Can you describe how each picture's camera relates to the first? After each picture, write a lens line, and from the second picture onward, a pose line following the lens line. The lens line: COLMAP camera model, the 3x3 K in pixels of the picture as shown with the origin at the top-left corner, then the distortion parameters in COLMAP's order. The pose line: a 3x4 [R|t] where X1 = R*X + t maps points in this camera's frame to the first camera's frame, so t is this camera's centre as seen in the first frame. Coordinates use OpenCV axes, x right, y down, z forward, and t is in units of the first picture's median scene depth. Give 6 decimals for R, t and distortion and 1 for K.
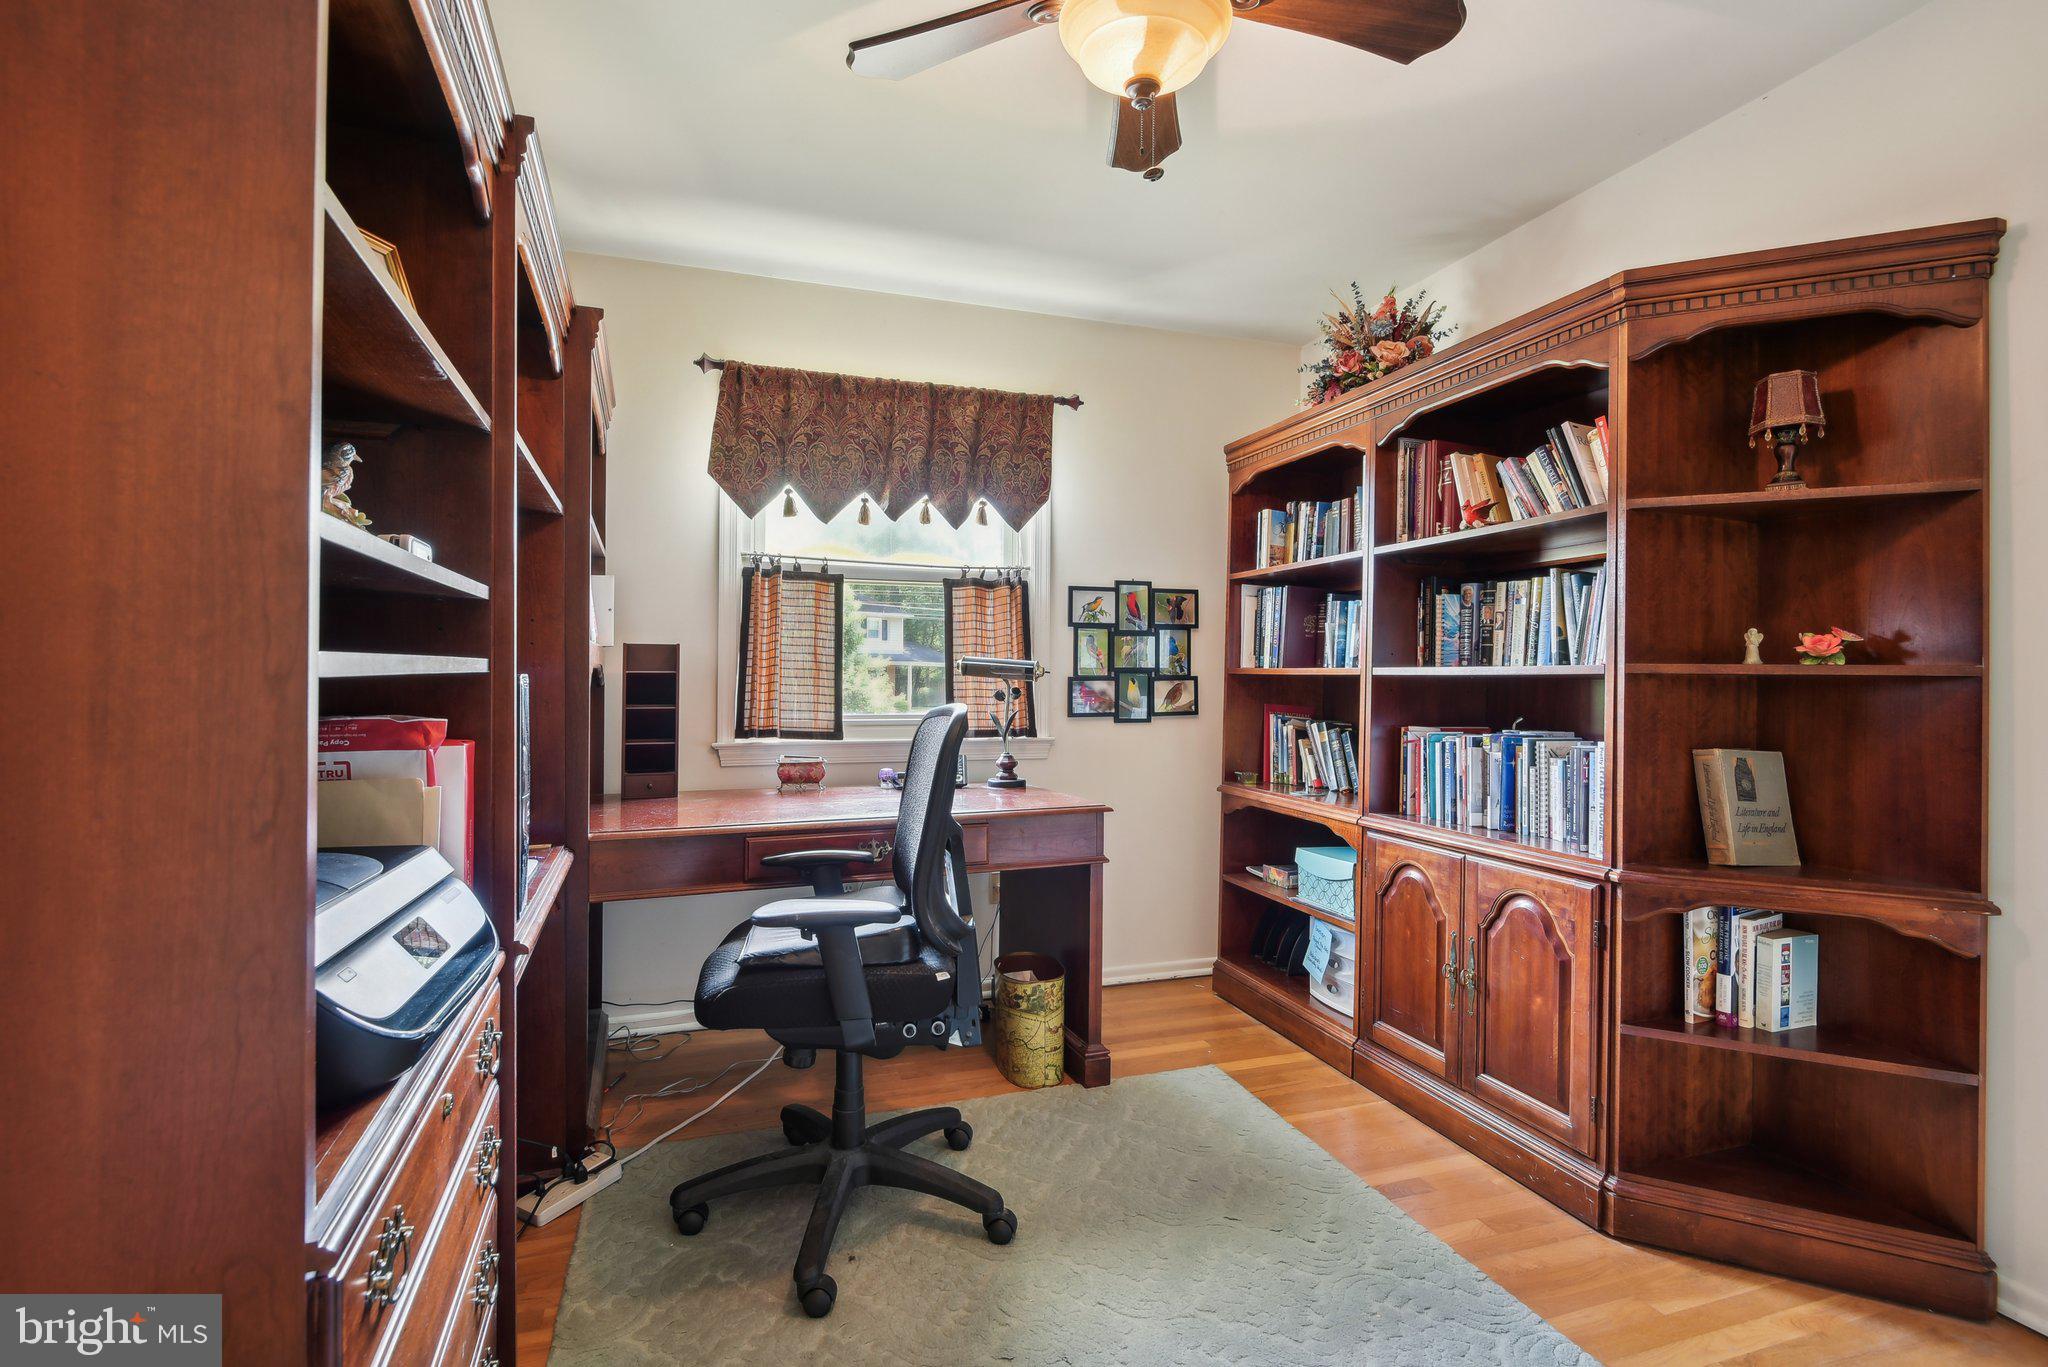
lens RADIAL K [[942.3, 0, 1022.5], [0, 942.3, 676.8], [0, 0, 1]] dist [-0.006445, -0.003748]
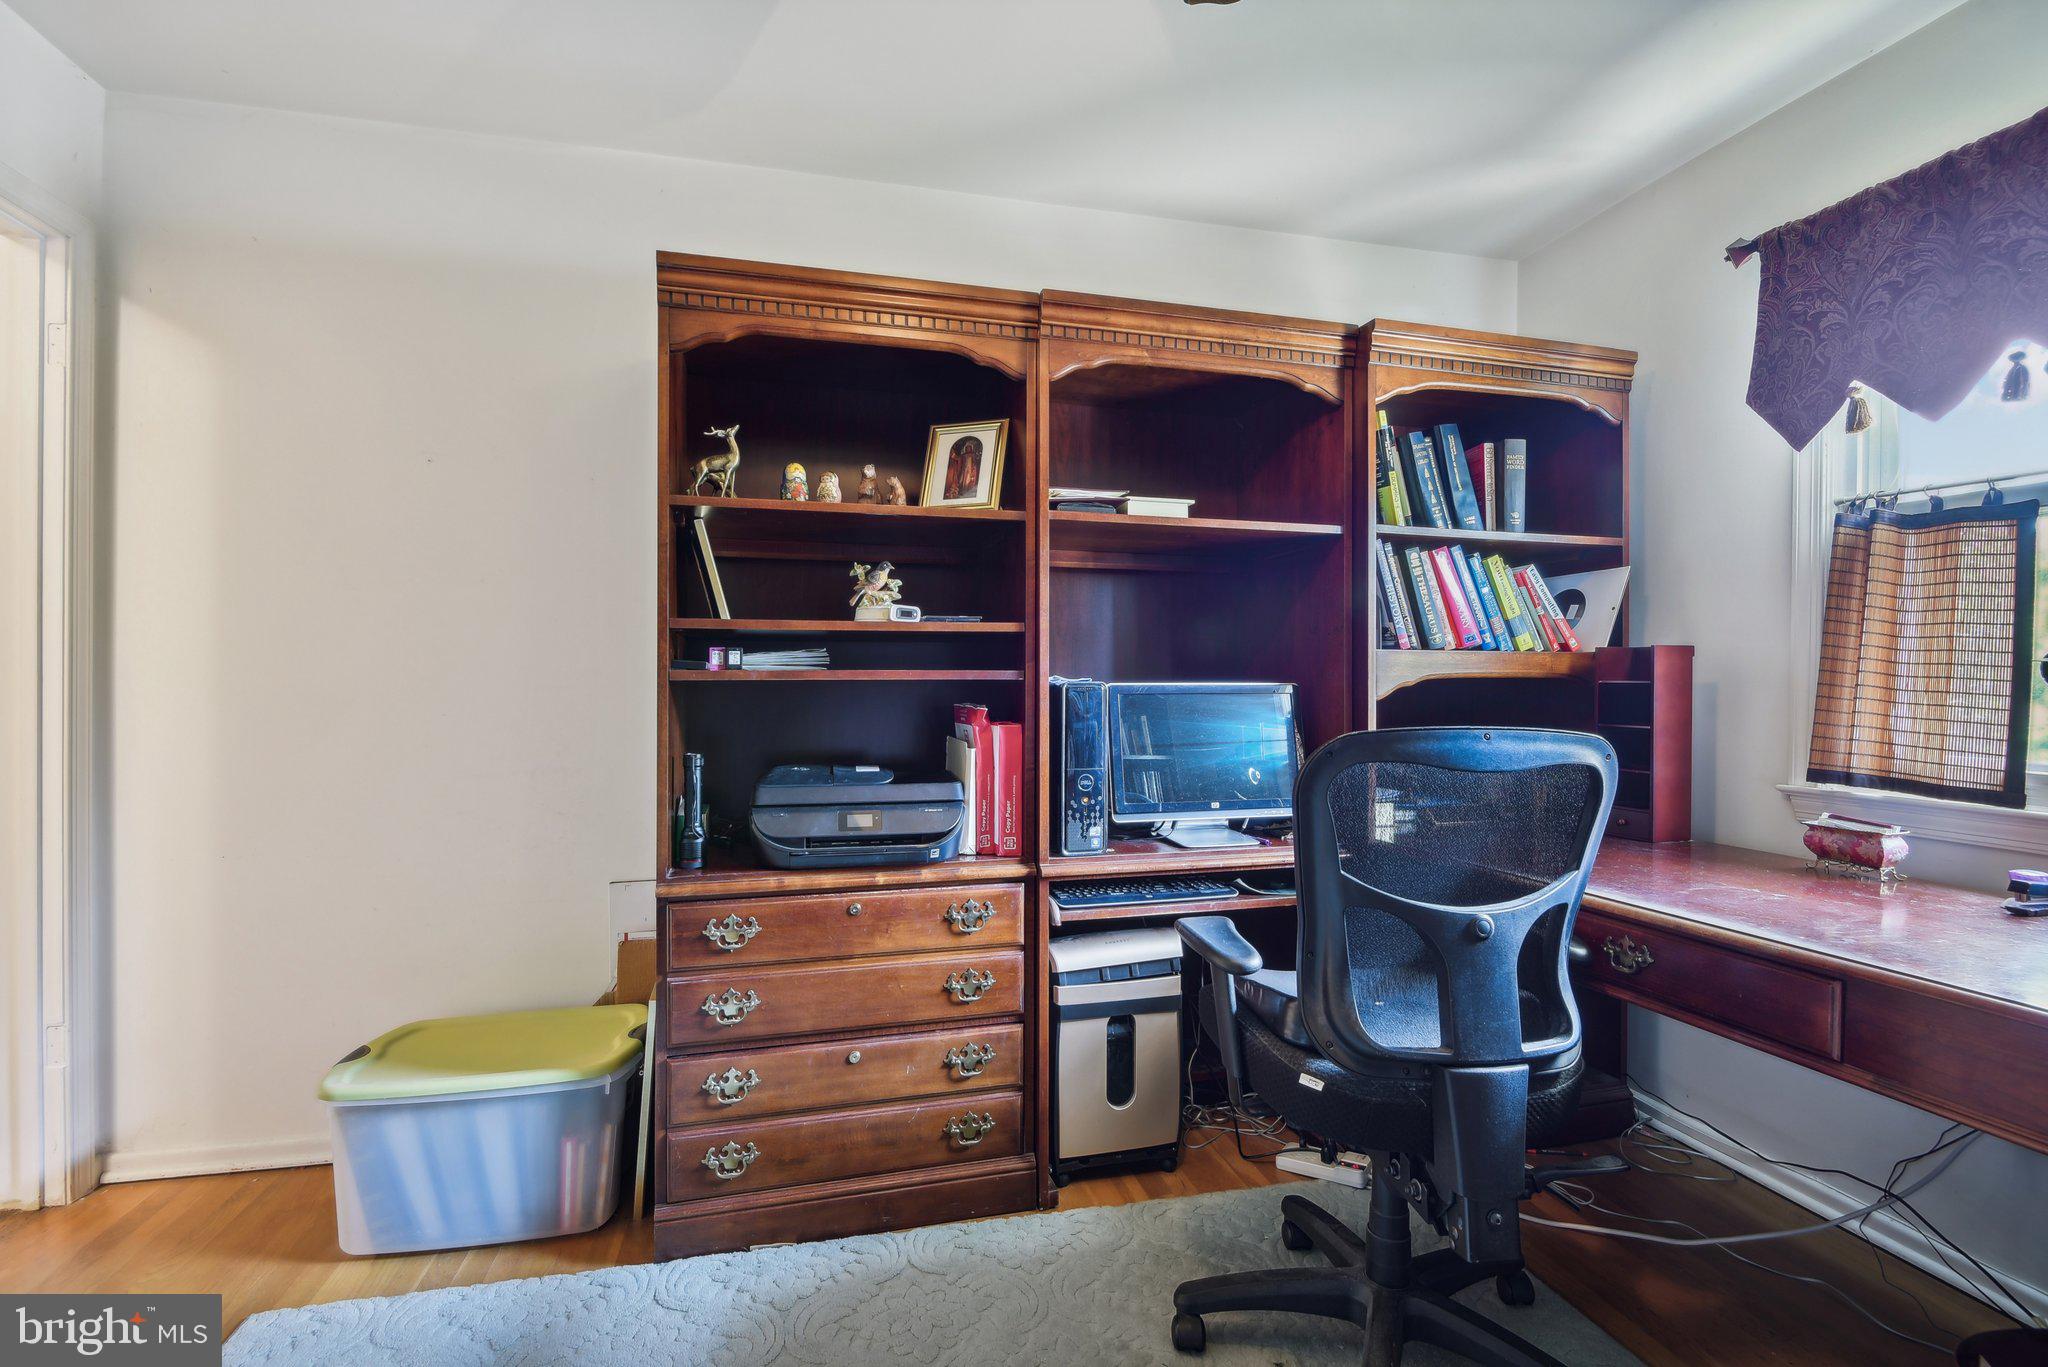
lens RADIAL K [[942.3, 0, 1024.7], [0, 942.3, 683.4], [0, 0, 1]] dist [-0.006445, -0.003748]
pose [[-0.111305, -0.005220, -0.993773, 0.424364], [-0.014257, 0.999892, -0.003655, 0.006039], [0.993684, 0.013761, -0.111368, 0.530088]]
